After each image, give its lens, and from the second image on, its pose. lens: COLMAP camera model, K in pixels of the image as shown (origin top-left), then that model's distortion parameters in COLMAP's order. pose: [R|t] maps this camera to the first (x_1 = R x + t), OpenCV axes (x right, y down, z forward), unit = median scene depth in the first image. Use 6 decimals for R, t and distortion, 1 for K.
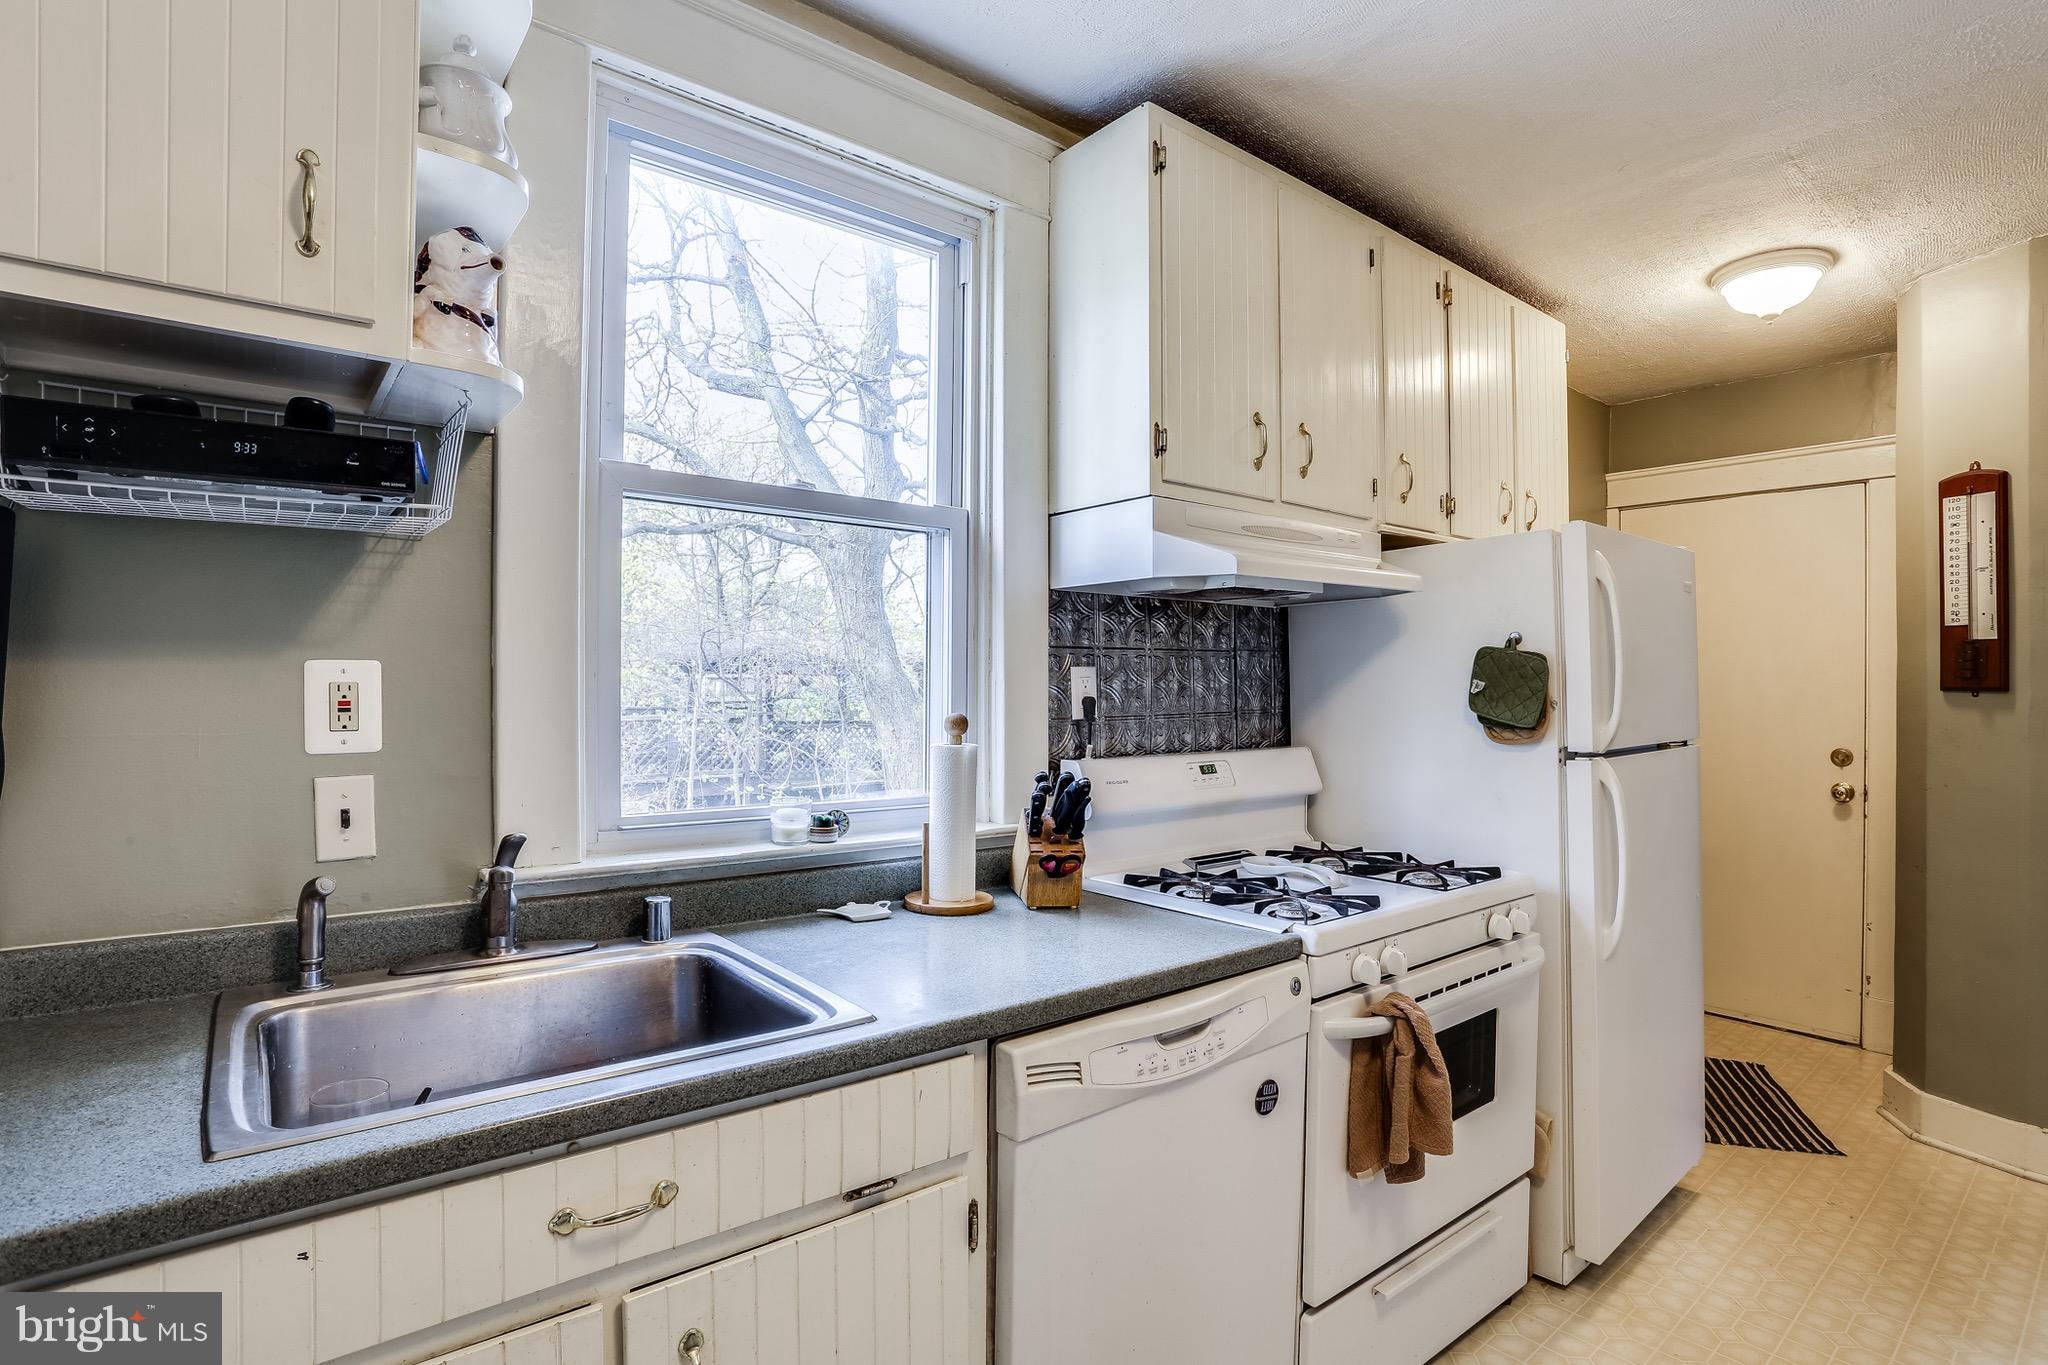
lens RADIAL K [[1013.9, 0, 1007.2], [0, 1013.9, 667.8], [0, 0, 1]] dist [-0.045486, 0.035304]
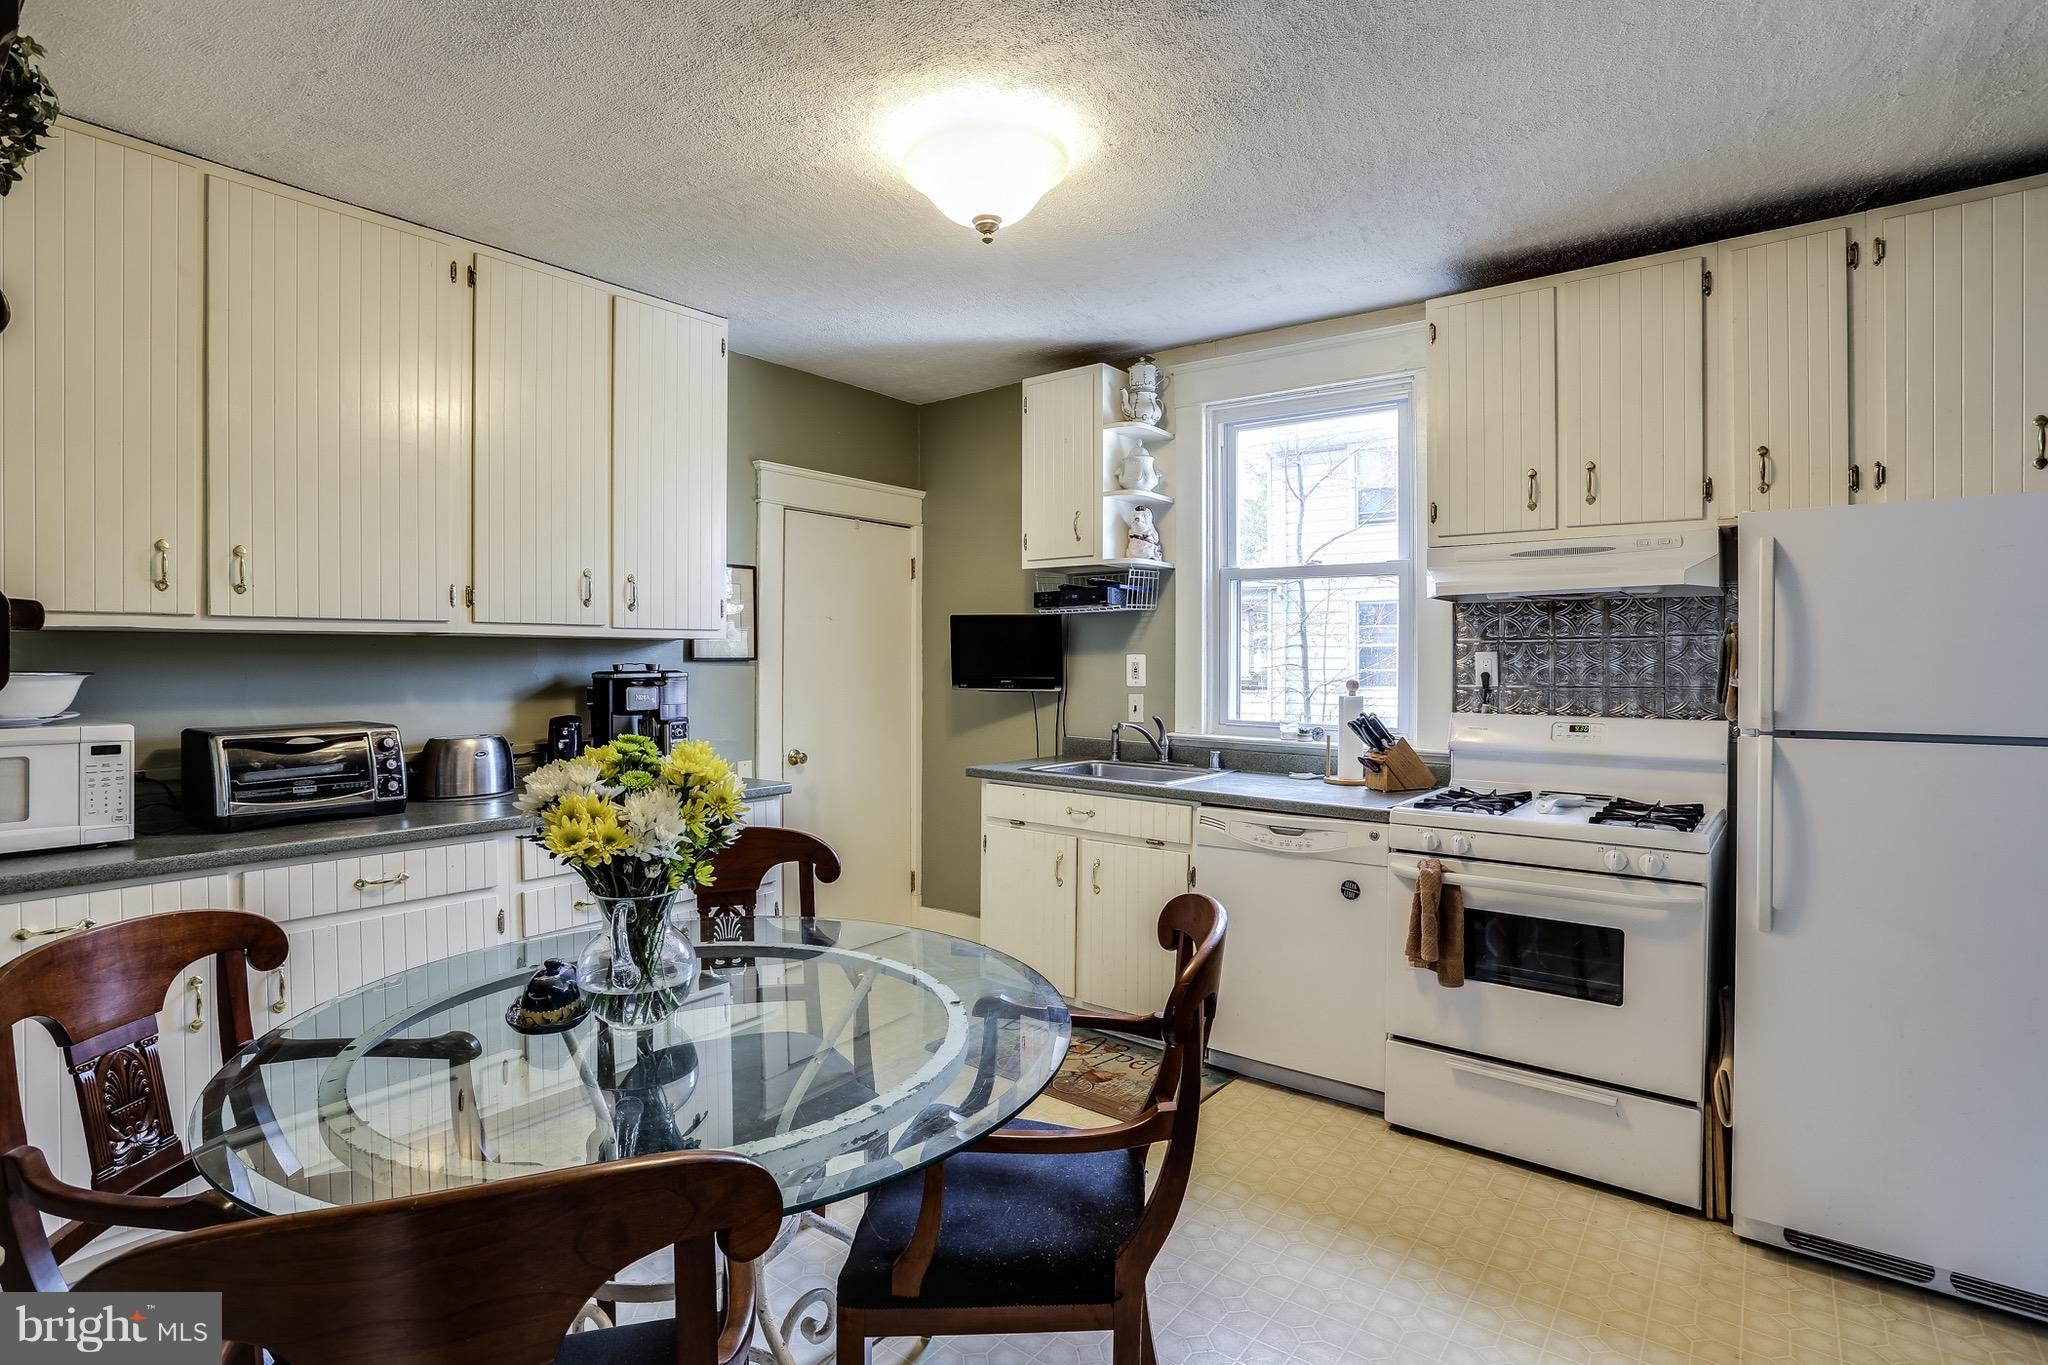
lens RADIAL K [[1073.6, 0, 1024.5], [0, 1073.6, 629.4], [0, 0, 1]] dist [0.040563, 0.000498]
pose [[0.219775, -0.026225, -0.975198, 2.200206], [0.016864, 0.999591, -0.023080, -0.013771], [0.975405, -0.011373, 0.220127, -0.014832]]
